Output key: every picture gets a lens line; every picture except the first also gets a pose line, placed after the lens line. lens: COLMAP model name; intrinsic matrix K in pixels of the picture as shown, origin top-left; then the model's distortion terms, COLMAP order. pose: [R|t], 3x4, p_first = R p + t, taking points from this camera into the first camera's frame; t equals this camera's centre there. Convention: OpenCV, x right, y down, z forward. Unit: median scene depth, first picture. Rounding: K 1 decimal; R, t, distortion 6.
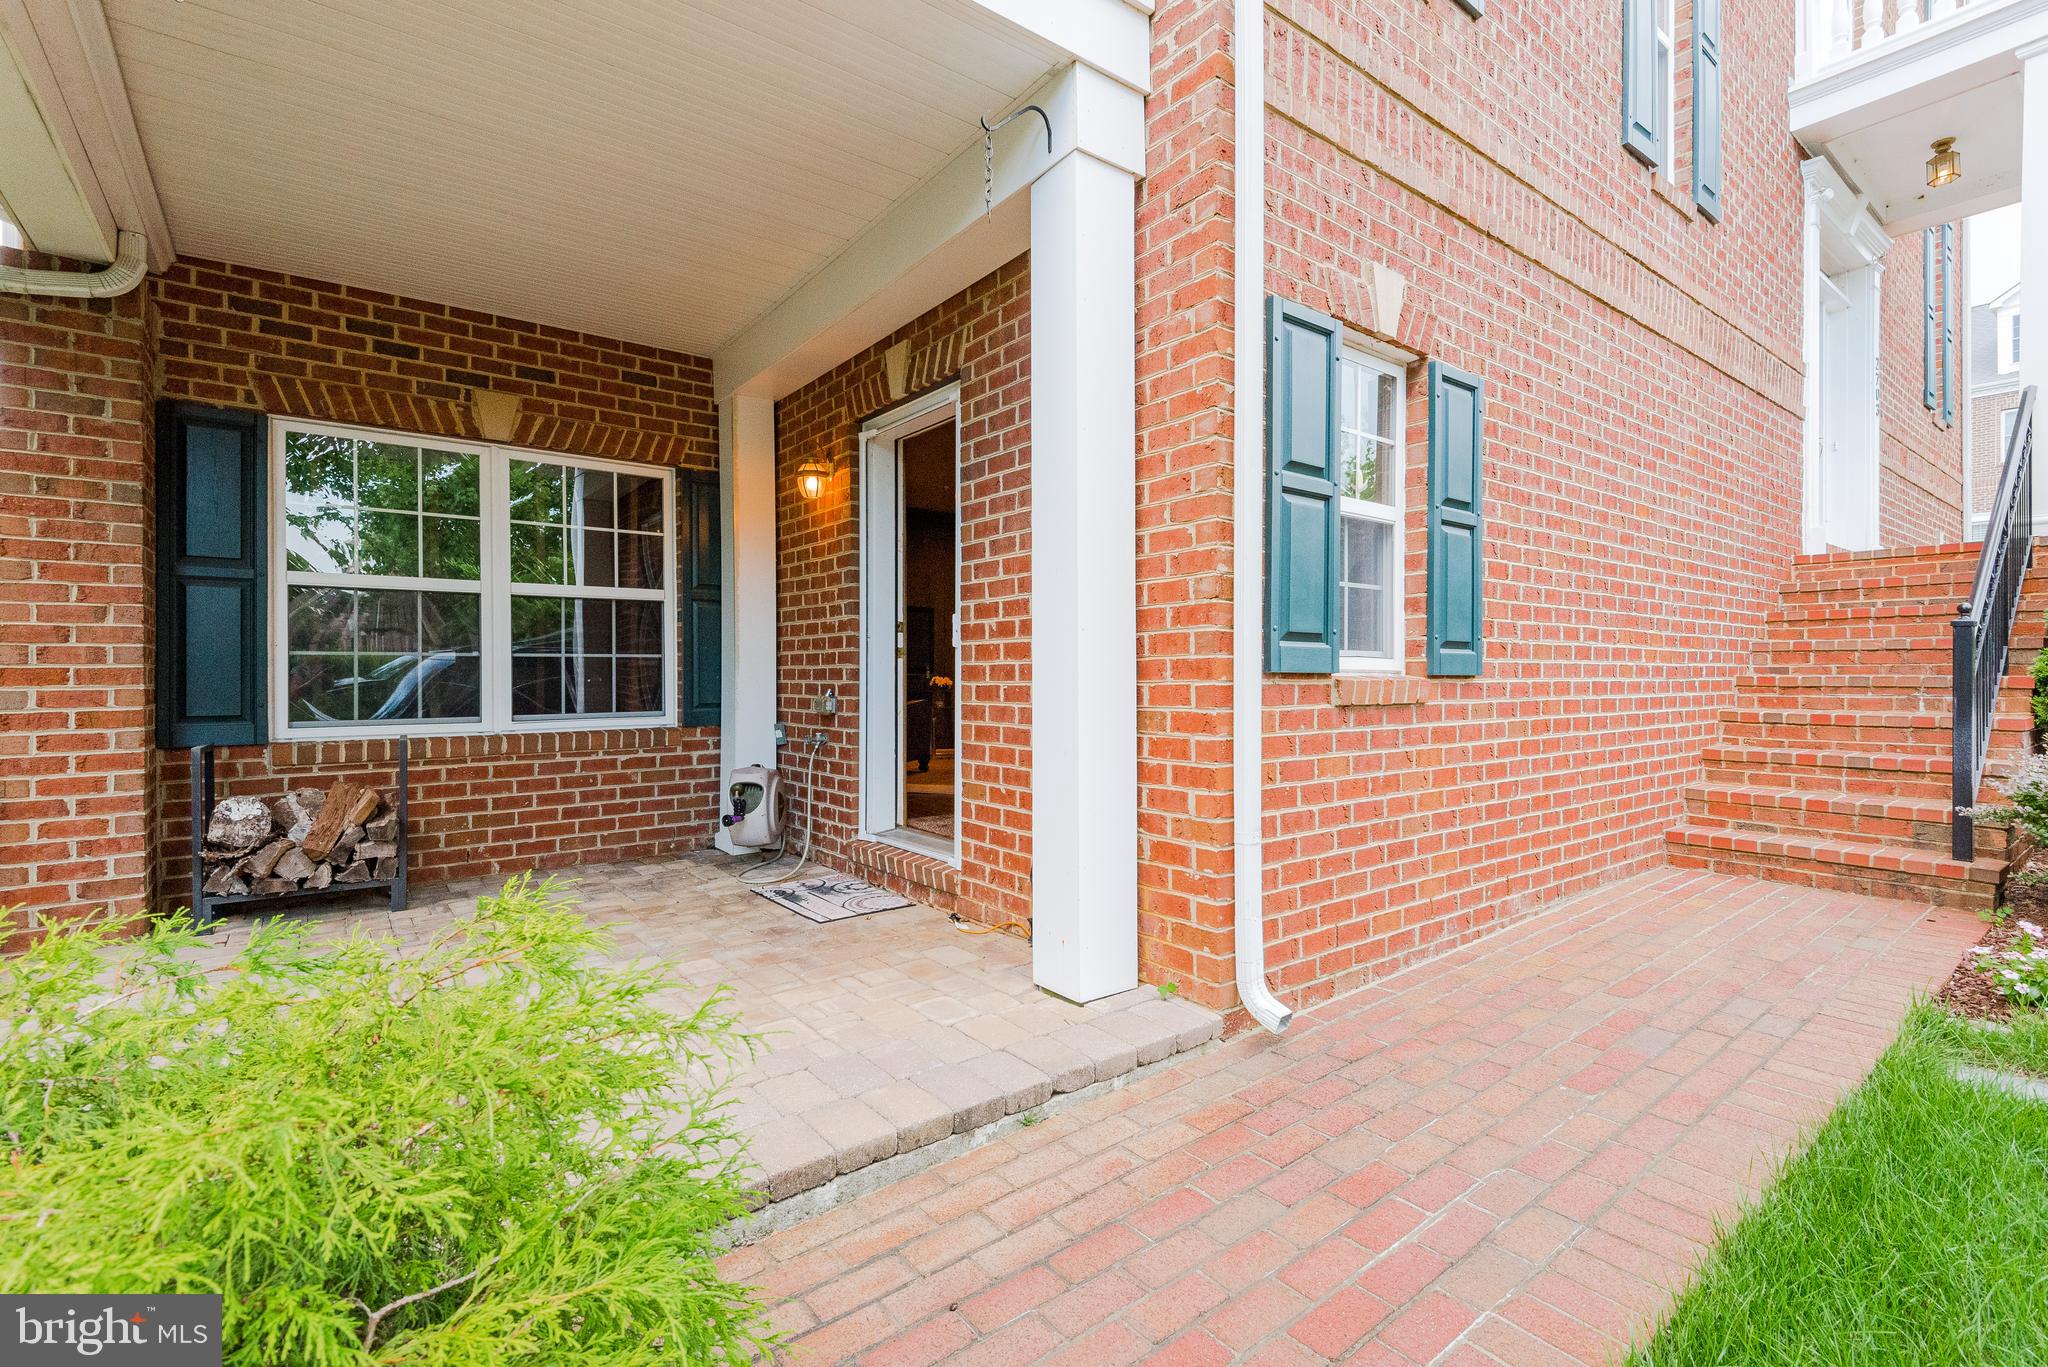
lens RADIAL K [[918.8, 0, 1026.5], [0, 918.8, 681.8], [0, 0, 1]] dist [0.020422, -0.010919]
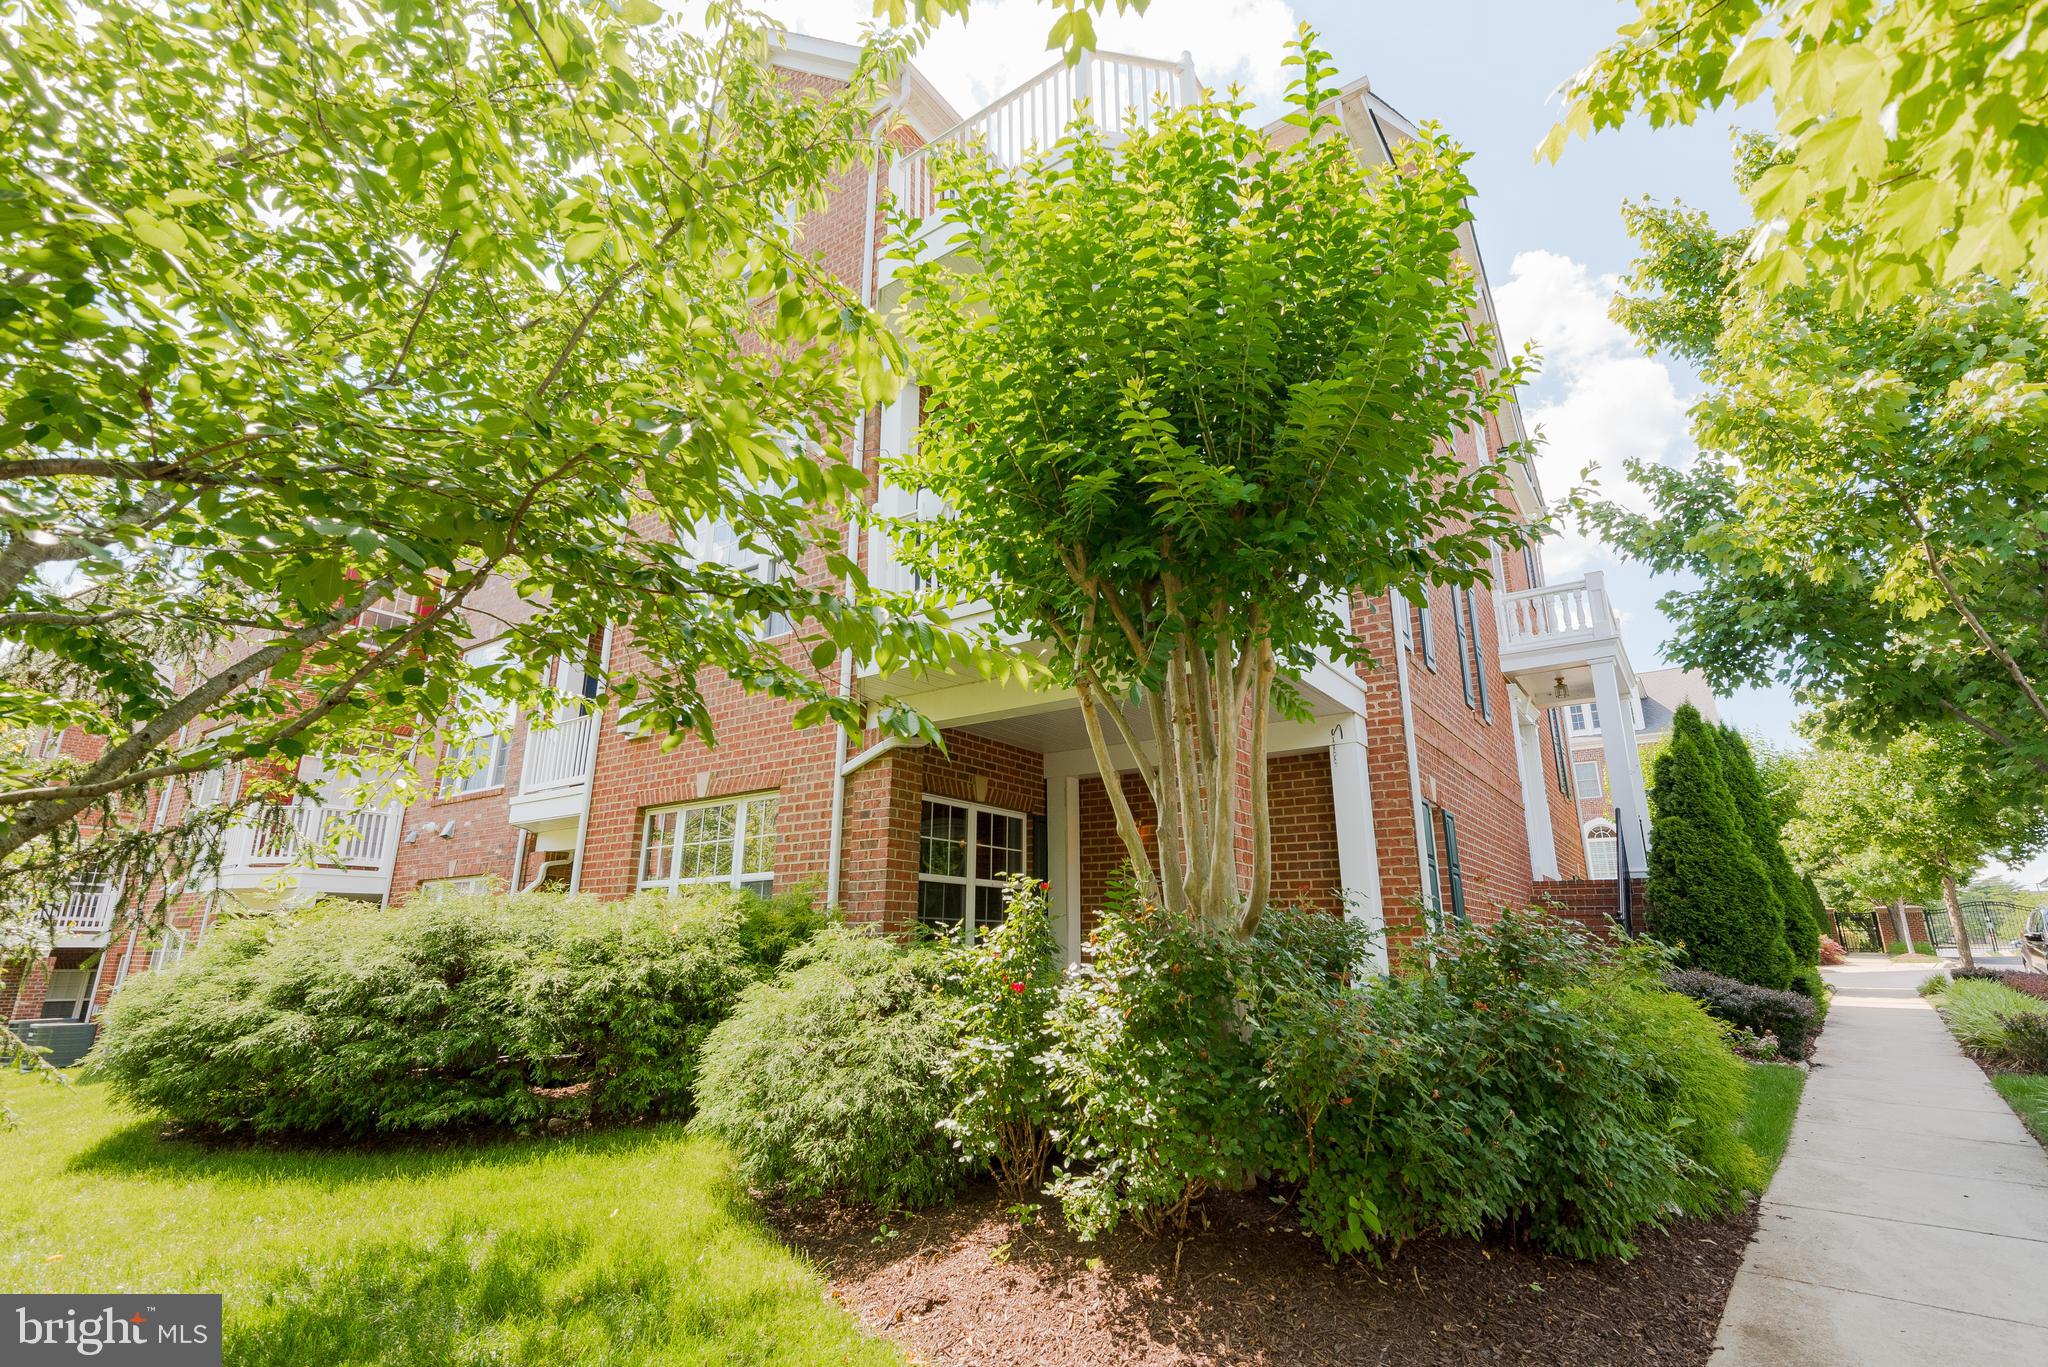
lens RADIAL K [[959.3, 0, 1025.3], [0, 959.3, 677.6], [0, 0, 1]] dist [-0.006970, -0.000808]
pose [[0.953908, 0.094043, 0.284982, -0.983978], [-0.014956, 0.963348, -0.267839, 0.010658], [-0.299725, 0.251232, 0.920352, -0.795249]]
